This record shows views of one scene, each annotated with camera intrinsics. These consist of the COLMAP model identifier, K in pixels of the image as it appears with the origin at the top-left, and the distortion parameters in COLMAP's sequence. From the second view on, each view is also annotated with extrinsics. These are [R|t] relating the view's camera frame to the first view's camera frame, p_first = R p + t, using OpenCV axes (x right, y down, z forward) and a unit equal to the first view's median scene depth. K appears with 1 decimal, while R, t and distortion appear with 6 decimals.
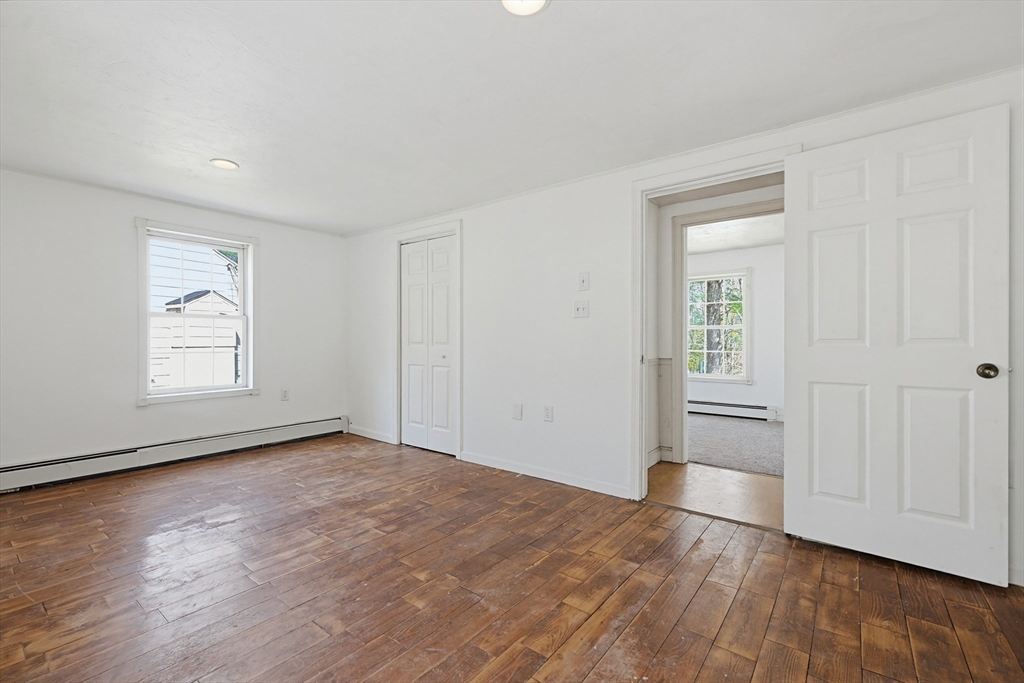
lens RADIAL K [[445.5, 0, 511.1], [0, 445.5, 338.7], [0, 0, 1]] dist [-0.000358, 0.000455]
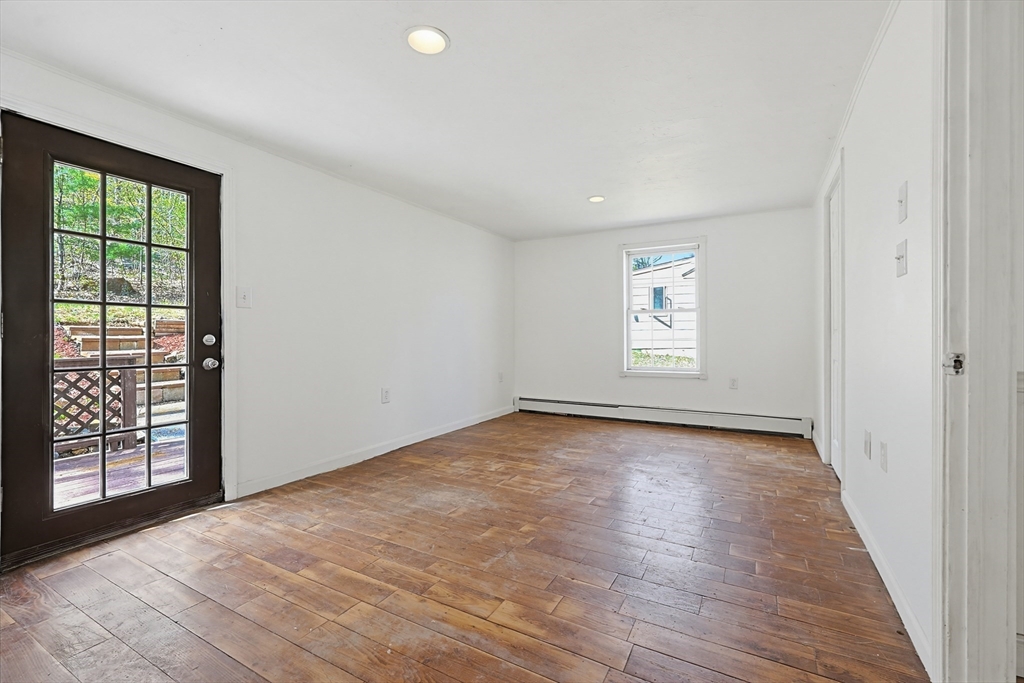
lens RADIAL K [[445.5, 0, 511.1], [0, 445.5, 338.7], [0, 0, 1]] dist [-0.000358, 0.000455]
pose [[0.147806, 0.008672, -0.988978, 0.771192], [0.009105, 0.999907, 0.010129, 0.017702], [0.988974, -0.010502, 0.147713, 0.645188]]
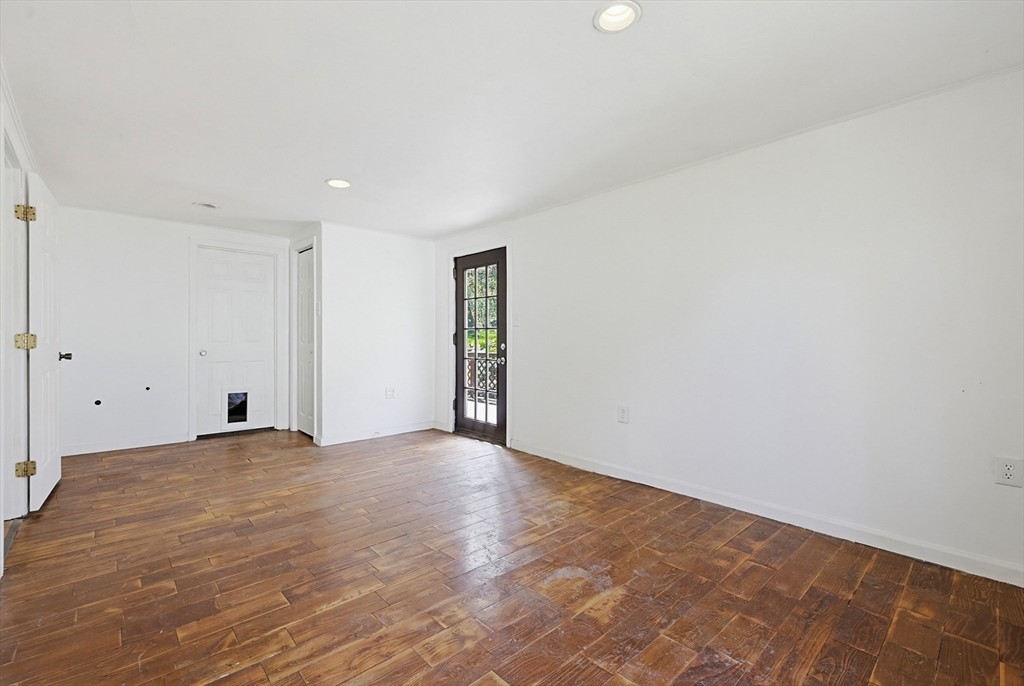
lens RADIAL K [[445.5, 0, 511.1], [0, 445.5, 340.2], [0, 0, 1]] dist [-0.000358, 0.000455]
pose [[-0.985866, -0.005446, 0.167449, -0.719764], [-0.006384, 0.999967, -0.005060, 0.008445], [-0.167416, -0.006058, -0.985868, 1.856126]]
